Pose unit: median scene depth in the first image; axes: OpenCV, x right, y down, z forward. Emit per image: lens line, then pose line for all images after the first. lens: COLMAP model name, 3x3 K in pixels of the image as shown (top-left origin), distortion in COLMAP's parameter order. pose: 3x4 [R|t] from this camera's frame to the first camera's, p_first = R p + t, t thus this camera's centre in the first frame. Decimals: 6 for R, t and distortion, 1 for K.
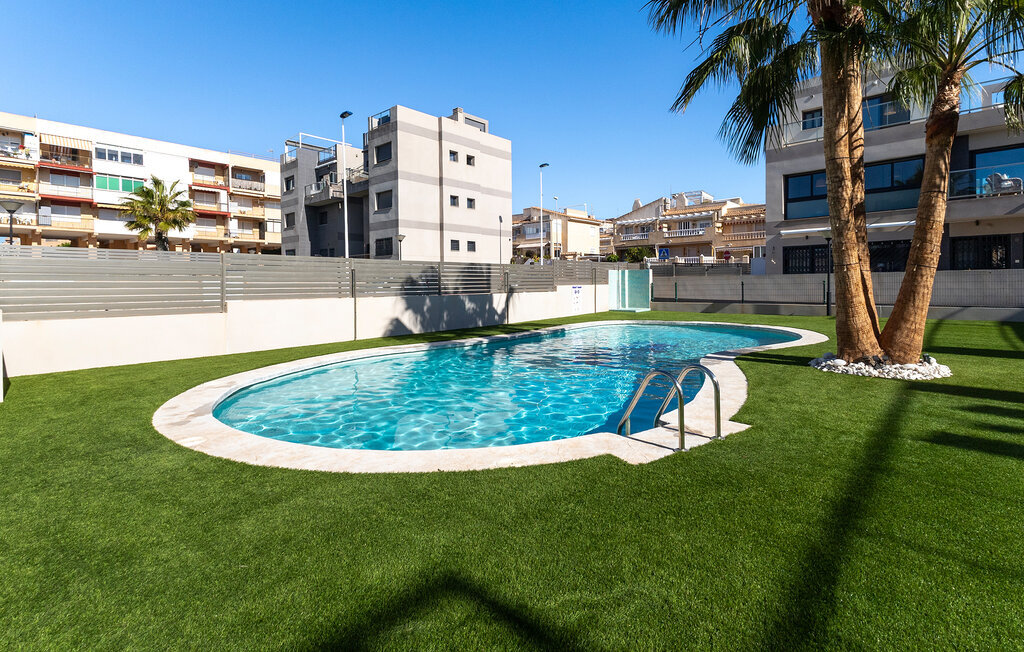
lens RADIAL K [[494.6, 0, 509.6], [0, 494.6, 309.8], [0, 0, 1]] dist [0.025989, -0.000250]
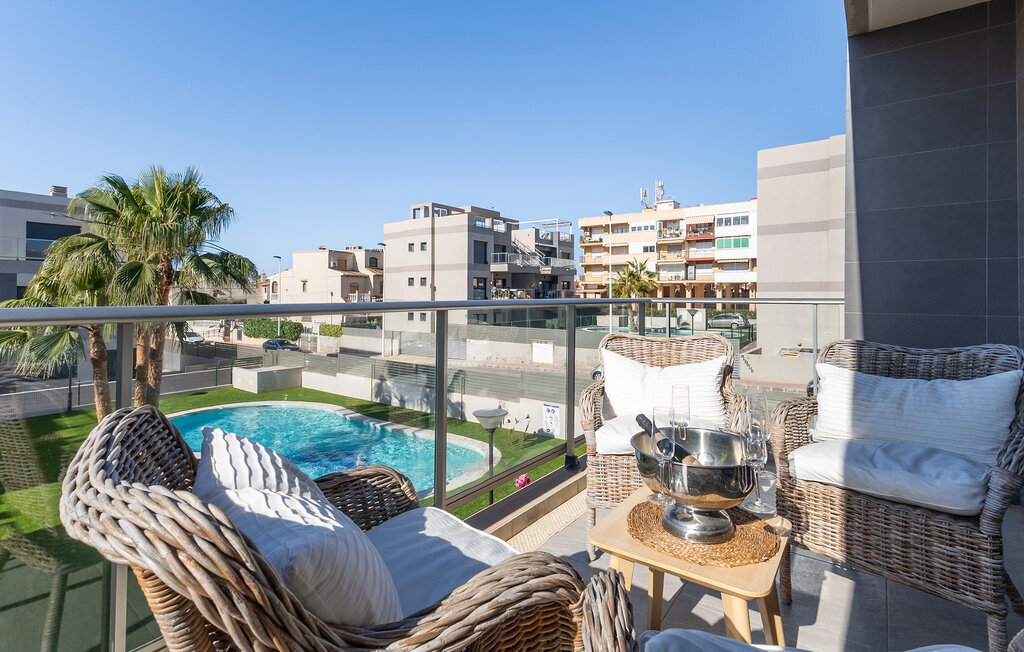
lens RADIAL K [[478.8, 0, 514.5], [0, 478.8, 295.3], [0, 0, 1]] dist [0.021790, -0.000229]
pose [[0.099092, 0.011414, -0.995013, 0.399537], [-0.056456, 0.998388, 0.005831, -0.099460], [0.993475, 0.055597, 0.099576, 0.363363]]
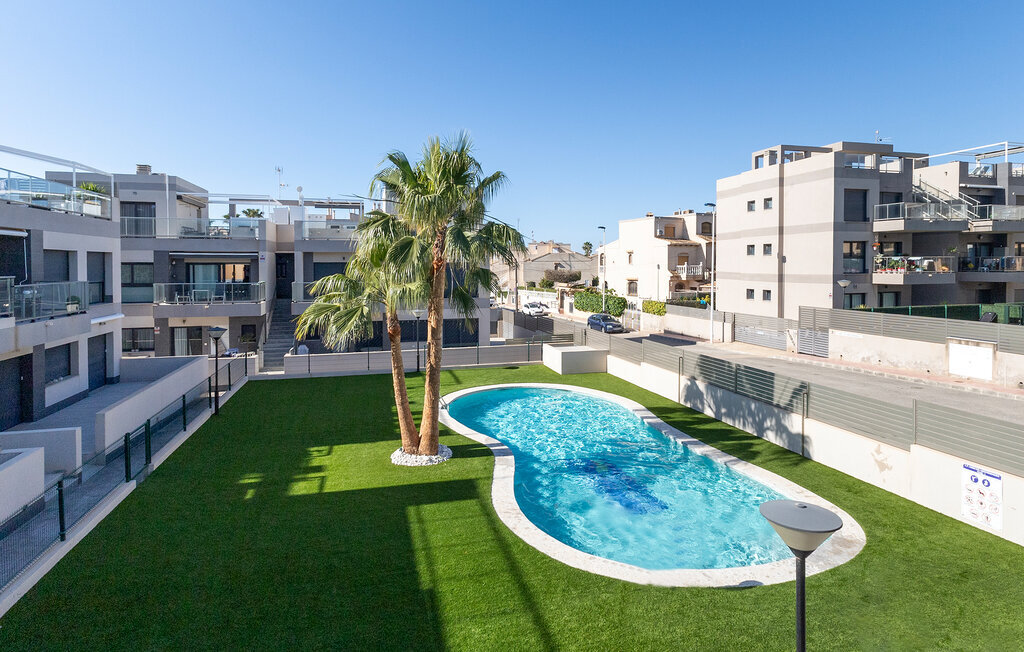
lens RADIAL K [[528.2, 0, 510.3], [0, 528.2, 278.2], [0, 0, 1]] dist [-0.000687, 0.000112]
pose [[-0.537347, 0.031616, -0.842768, 0.326979], [-0.033946, 0.997676, 0.059071, -0.101084], [0.842678, 0.060350, -0.535026, 0.379629]]
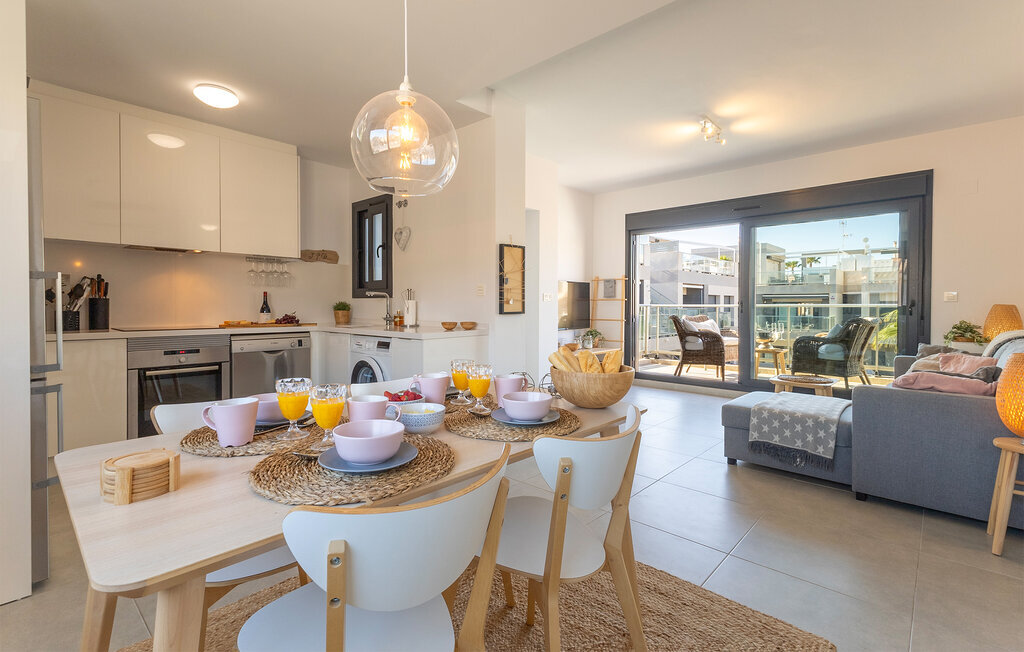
lens RADIAL K [[467.7, 0, 512.3], [0, 467.7, 309.7], [0, 0, 1]] dist [0.023723, -0.000602]
pose [[-0.999960, 0.008853, 0.000912, 0.451314], [0.008891, 0.998318, 0.057293, -0.106332], [-0.000404, 0.057299, -0.998357, 0.528550]]
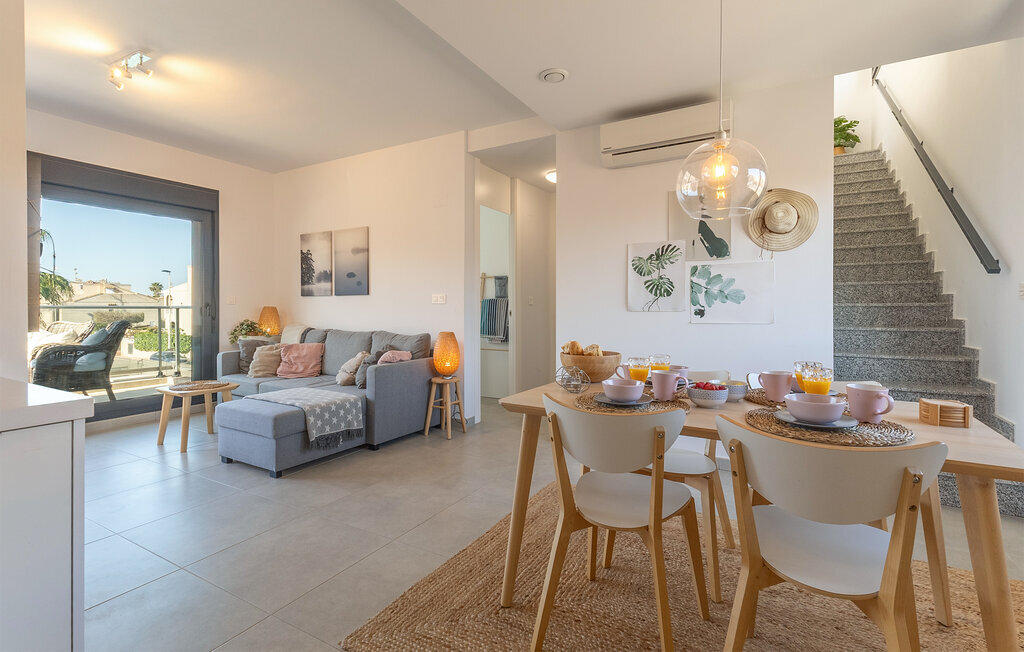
lens RADIAL K [[467.7, 0, 512.3], [0, 467.7, 309.7], [0, 0, 1]] dist [0.023723, -0.000602]
pose [[0.215623, 0.013677, -0.976381, 0.492890], [-0.051294, 0.998680, 0.002662, -0.104160], [0.975128, 0.049509, 0.216040, 0.472764]]
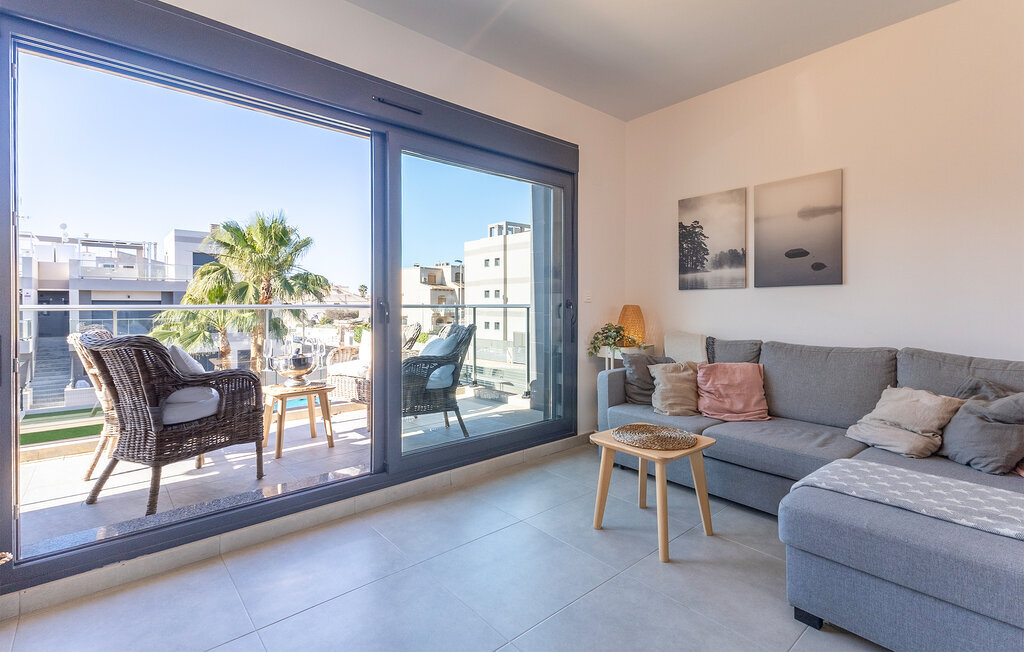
lens RADIAL K [[467.7, 0, 512.3], [0, 467.7, 309.7], [0, 0, 1]] dist [0.023723, -0.000602]
pose [[-0.112294, 0.018091, -0.993510, 0.447650], [-0.046849, 0.998626, 0.023480, -0.101496], [0.992570, 0.049182, -0.111292, 0.424492]]
